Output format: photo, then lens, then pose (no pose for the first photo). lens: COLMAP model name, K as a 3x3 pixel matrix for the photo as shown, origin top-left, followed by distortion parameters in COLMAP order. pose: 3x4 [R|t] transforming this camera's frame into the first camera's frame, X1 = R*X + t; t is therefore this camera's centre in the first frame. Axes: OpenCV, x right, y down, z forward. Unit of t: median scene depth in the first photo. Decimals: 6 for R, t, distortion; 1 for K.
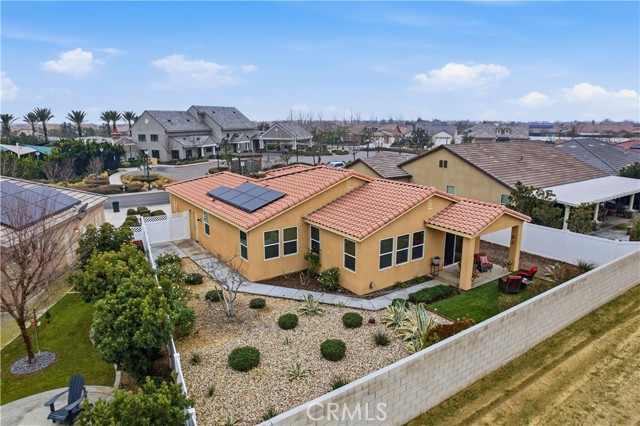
lens RADIAL K [[413.5, 0, 320.0], [0, 413.5, 213.0], [0, 0, 1]] dist [-0.062852, 0.063149]
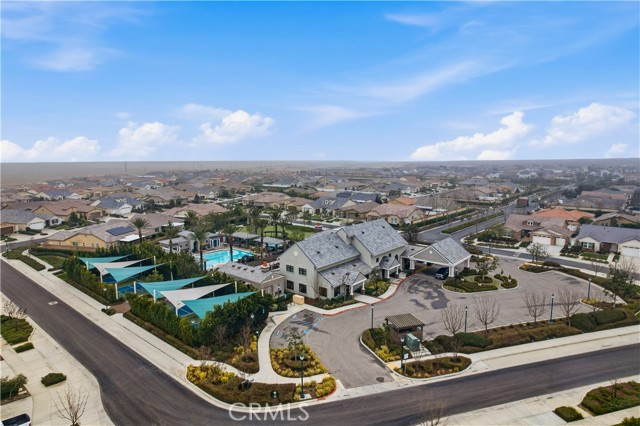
lens RADIAL K [[413.5, 0, 320.0], [0, 413.5, 213.0], [0, 0, 1]] dist [-0.062852, 0.063149]
pose [[0.954072, 0.042496, -0.296548, -0.090716], [-0.066428, 0.995255, -0.071094, -0.254403], [0.292120, 0.087528, 0.952368, 0.096020]]
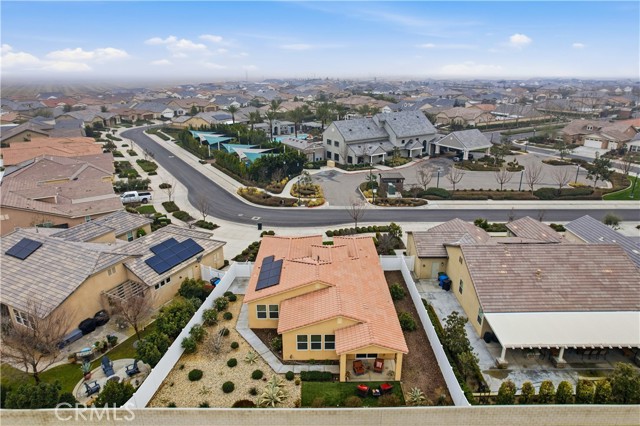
lens RADIAL K [[413.5, 0, 320.0], [0, 413.5, 213.0], [0, 0, 1]] dist [-0.062852, 0.063149]
pose [[0.830363, 0.191523, -0.523274, 0.244799], [-0.126842, 0.979390, 0.157185, -0.169735], [0.542594, -0.064148, 0.837542, -0.081946]]
